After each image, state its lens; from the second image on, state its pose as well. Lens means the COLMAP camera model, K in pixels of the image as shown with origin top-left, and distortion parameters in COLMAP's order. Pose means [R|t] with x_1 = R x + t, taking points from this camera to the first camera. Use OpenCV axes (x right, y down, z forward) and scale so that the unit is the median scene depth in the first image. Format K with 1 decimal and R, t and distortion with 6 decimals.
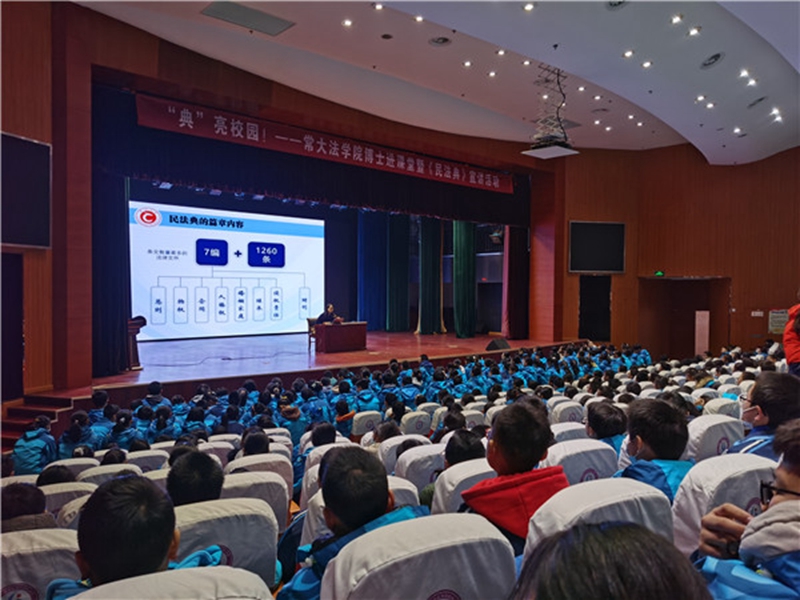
lens RADIAL K [[626.6, 0, 400.0], [0, 626.6, 300.0], [0, 0, 1]] dist [-0.002932, -0.000857]
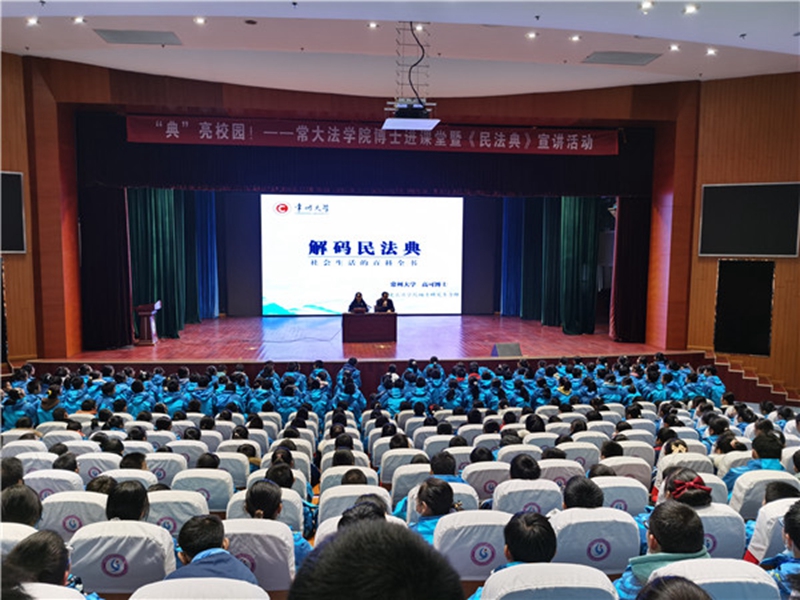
lens RADIAL K [[630.7, 0, 400.0], [0, 630.7, 300.0], [0, 0, 1]] dist [0.009671, -0.000496]
pose [[0.798385, 0.043601, -0.600567, 0.585211], [-0.009391, 0.998155, 0.059982, -0.046643], [0.602074, -0.042249, 0.797322, 0.276620]]
